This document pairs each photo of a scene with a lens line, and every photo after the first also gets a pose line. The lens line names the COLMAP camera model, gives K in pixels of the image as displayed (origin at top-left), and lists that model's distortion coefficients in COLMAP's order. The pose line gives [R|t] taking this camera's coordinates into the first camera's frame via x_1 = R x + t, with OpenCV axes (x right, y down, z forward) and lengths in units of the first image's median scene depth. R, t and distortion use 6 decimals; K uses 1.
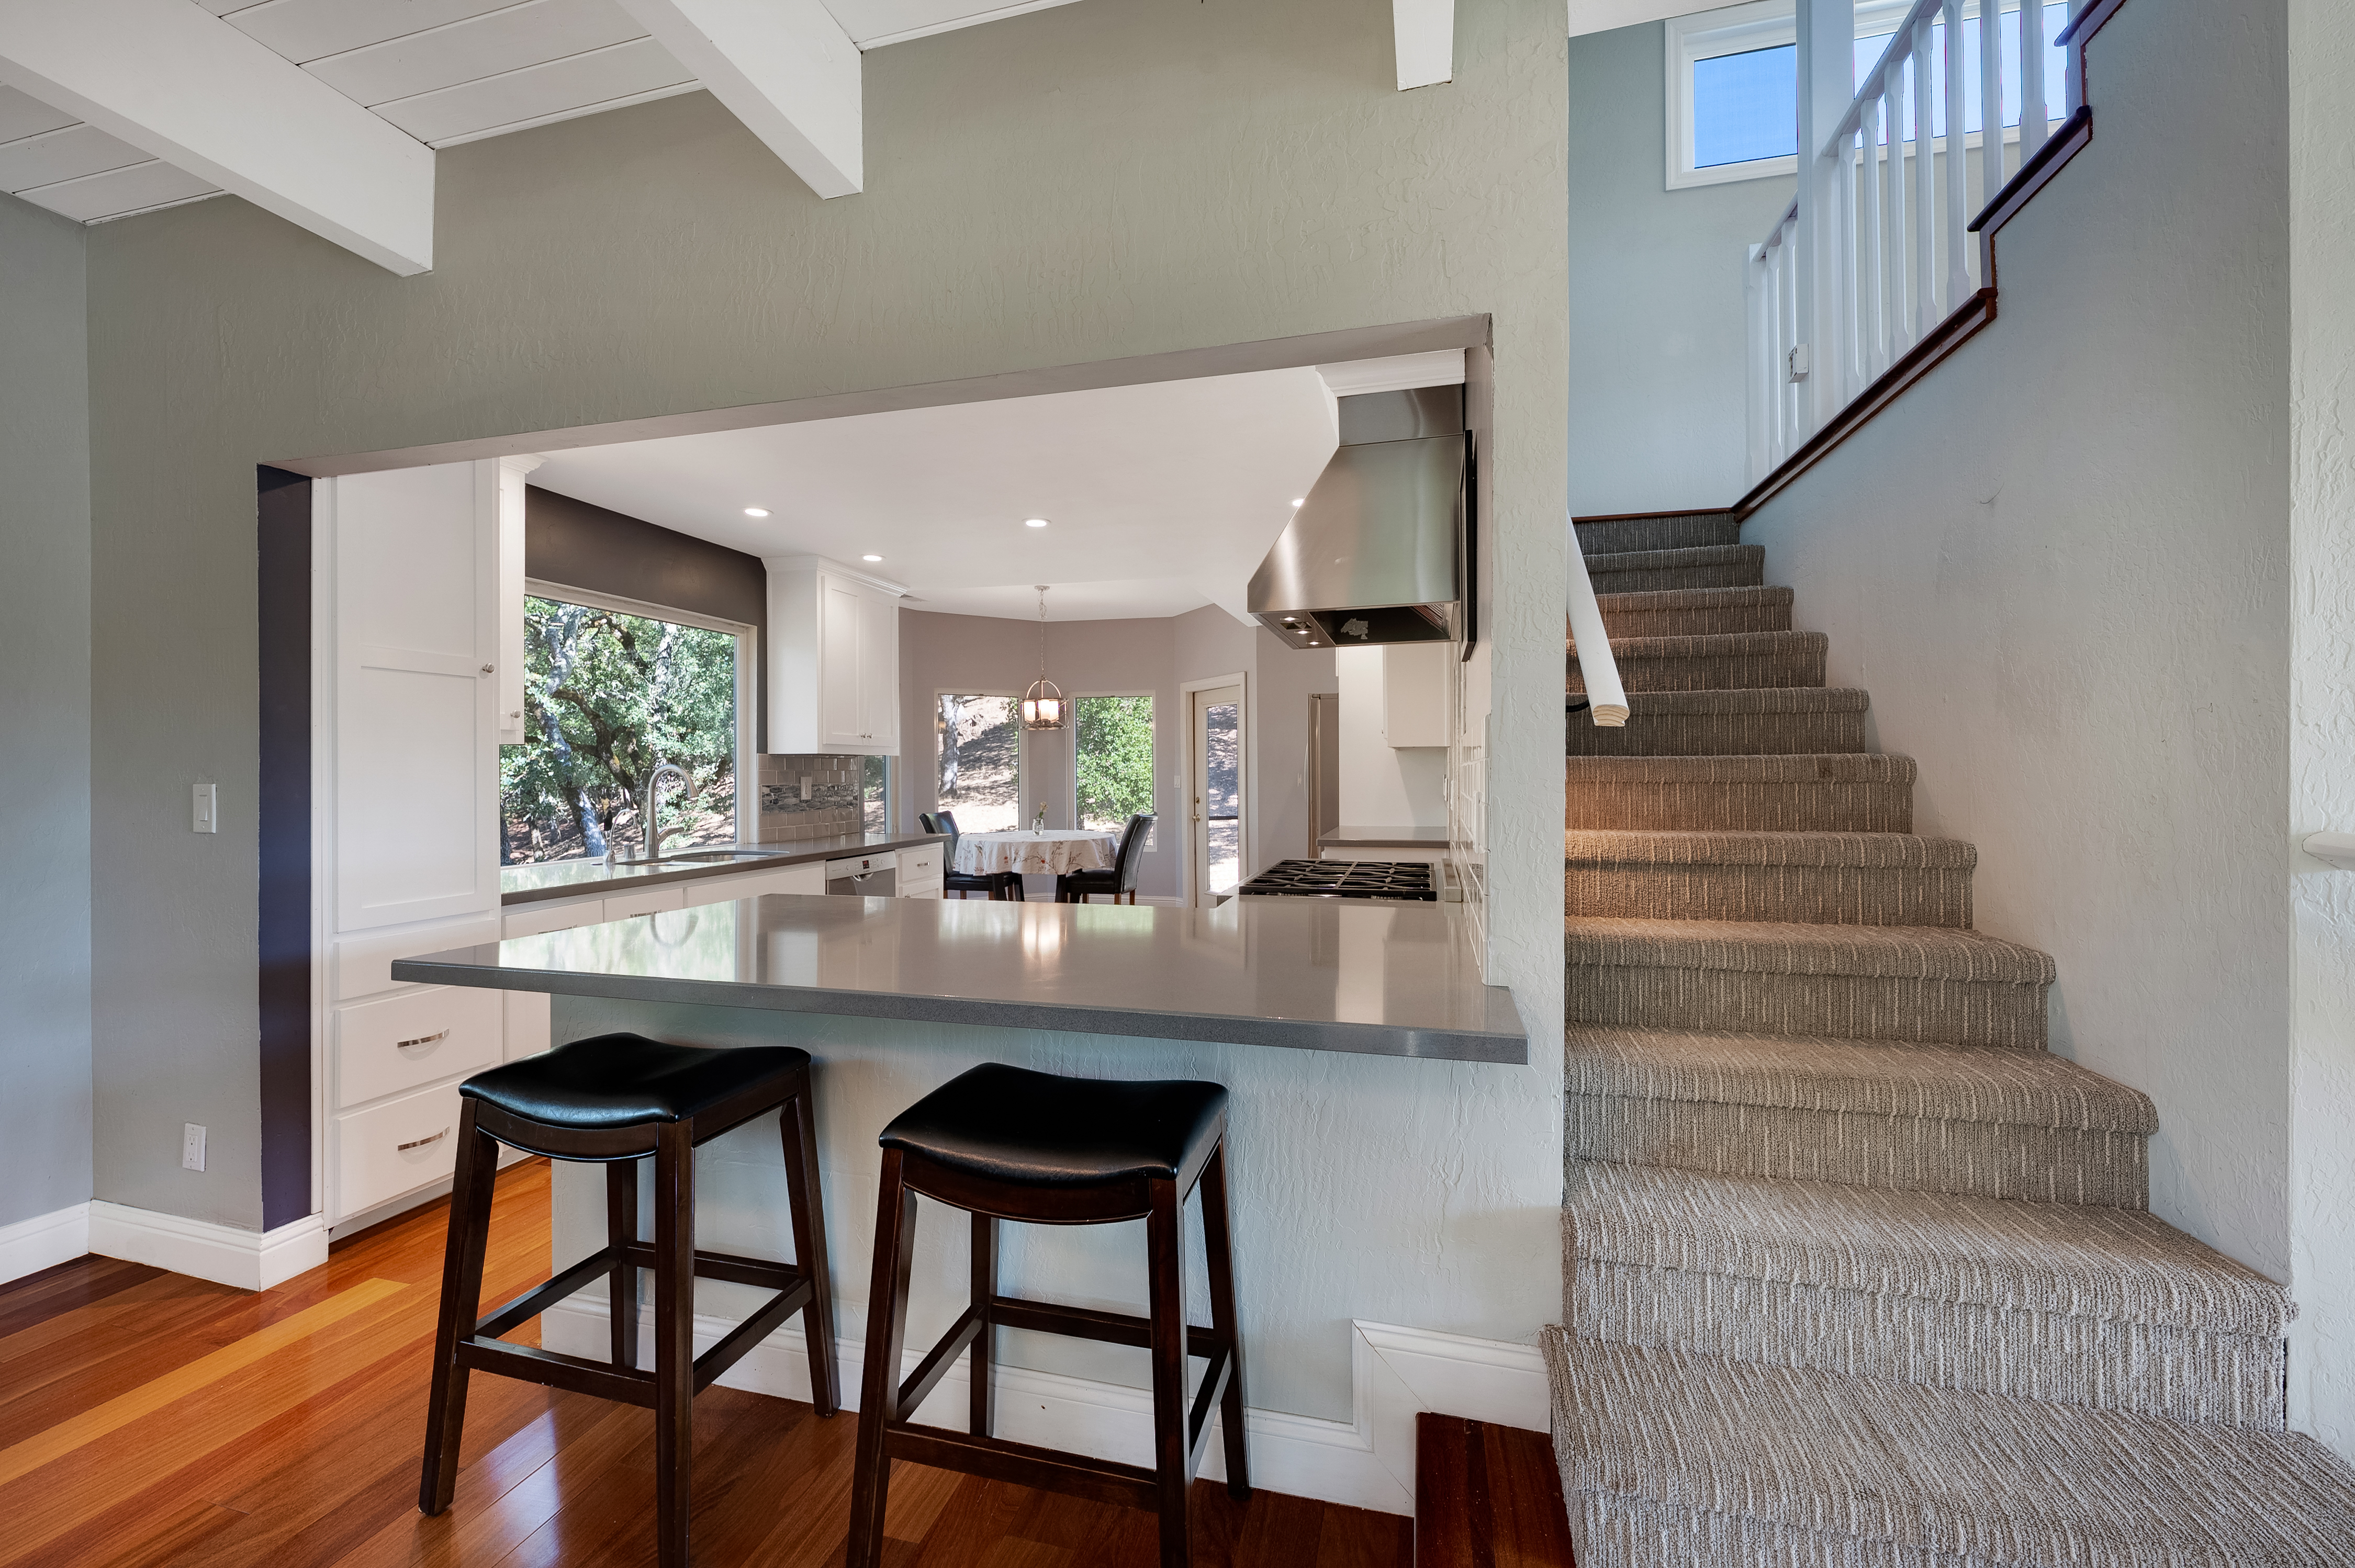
lens RADIAL K [[940.2, 0, 1178.2], [0, 940.2, 771.1], [0, 0, 1]] dist [-0.007442, 0.000107]
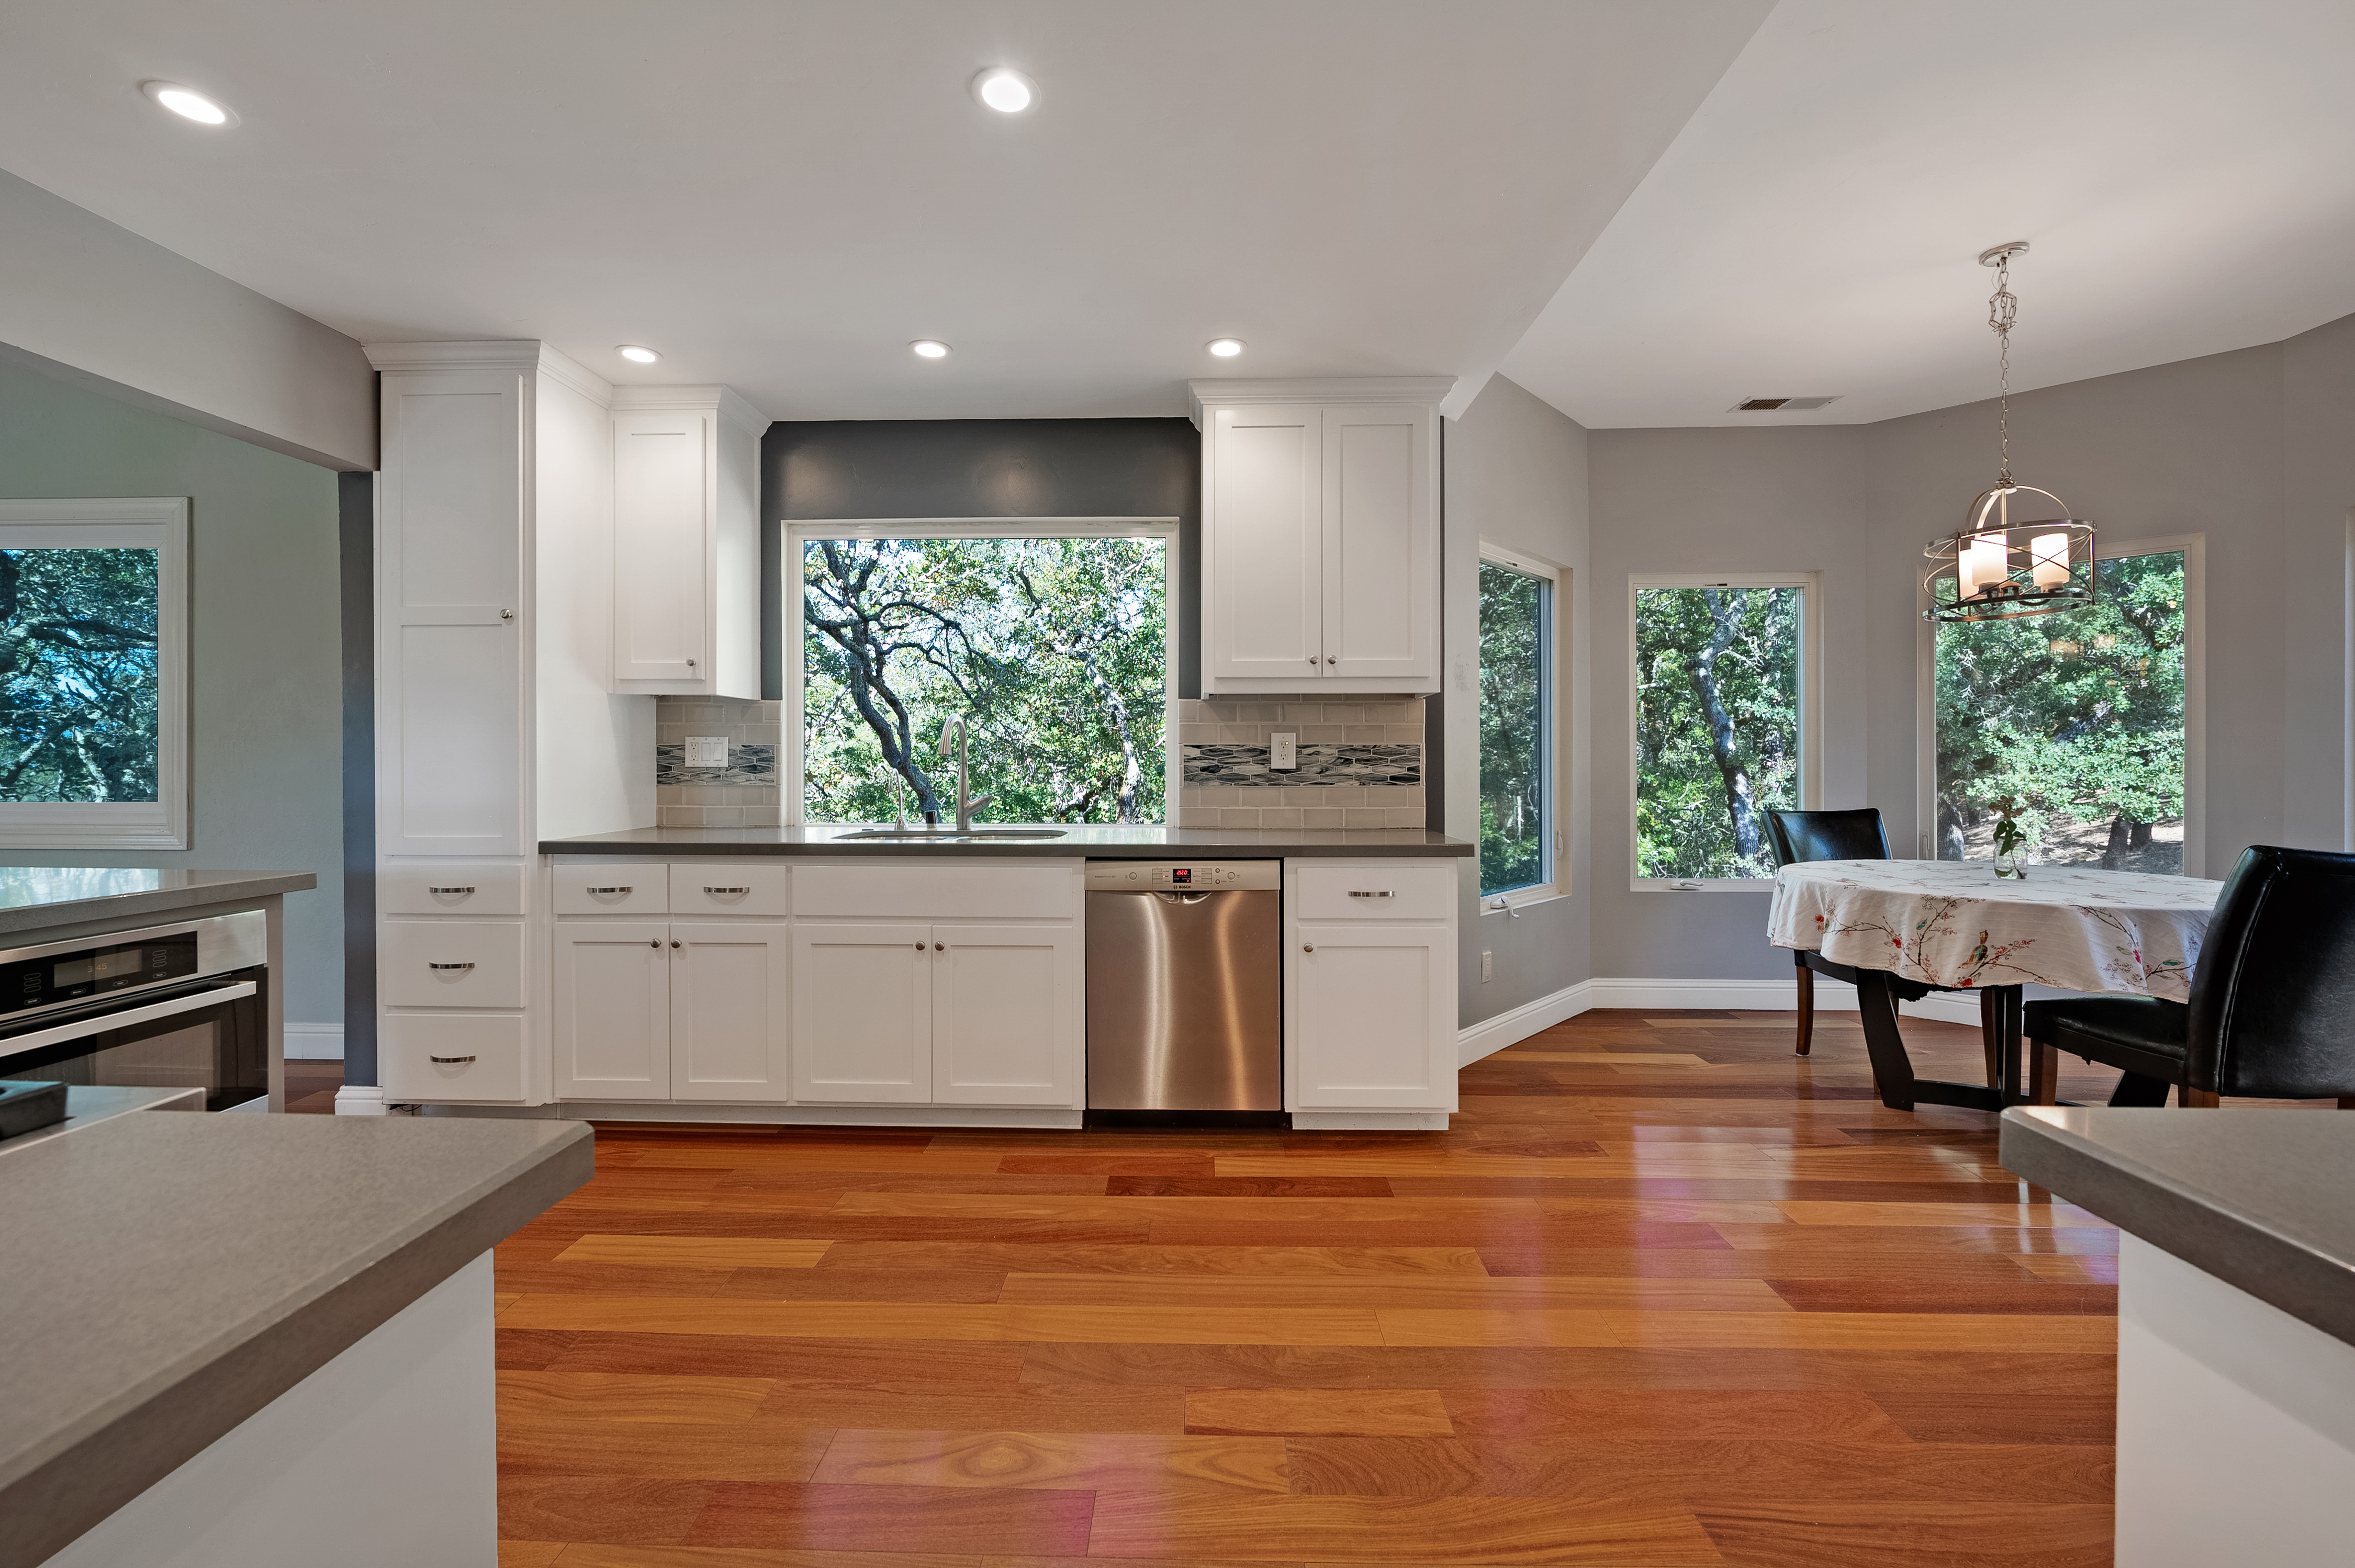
lens RADIAL K [[940.2, 0, 1171.8], [0, 940.2, 767.1], [0, 0, 1]] dist [-0.007442, 0.000107]
pose [[0.229524, 0.007488, -0.973274, 0.170109], [-0.000605, 0.999971, 0.007550, 0.019569], [0.973303, -0.001144, 0.229522, 0.612349]]
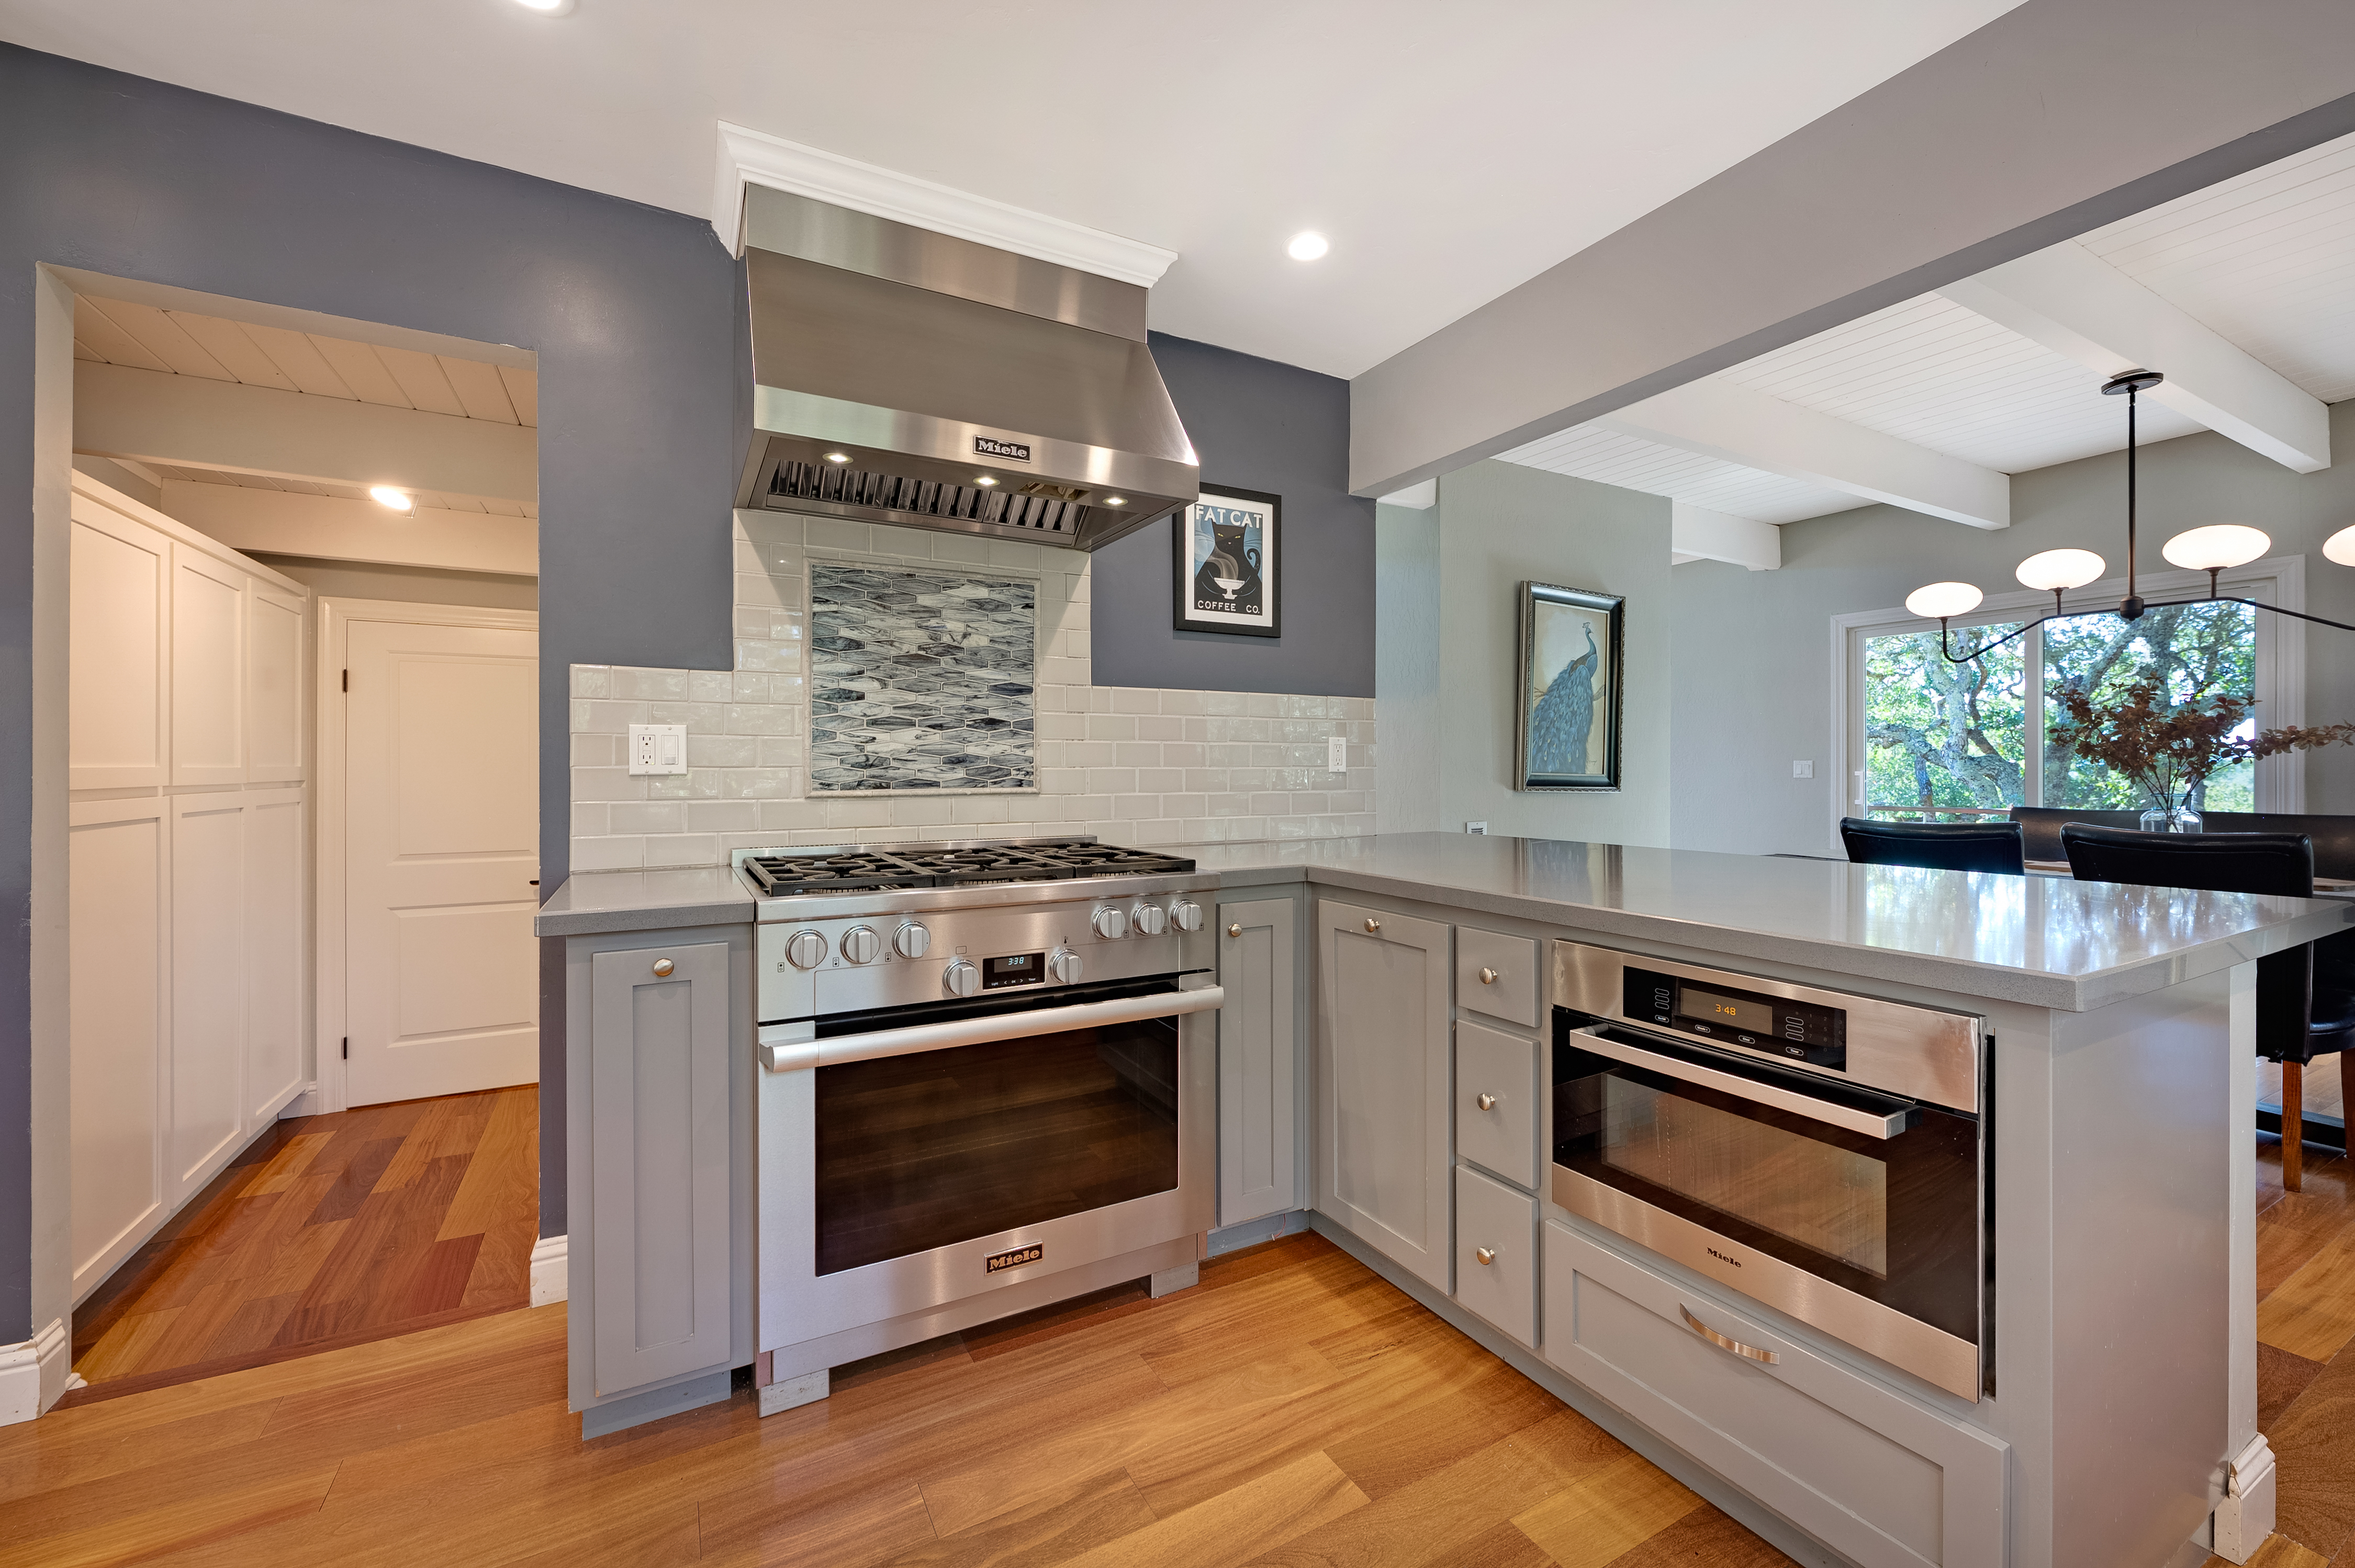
lens RADIAL K [[940.2, 0, 1172.4], [0, 940.2, 766.1], [0, 0, 1]] dist [-0.007442, 0.000107]
pose [[-0.691932, 0.005827, 0.721939, -0.229516], [0.005629, 0.999981, -0.002676, 0.021423], [-0.721941, 0.002212, -0.691951, 0.622067]]
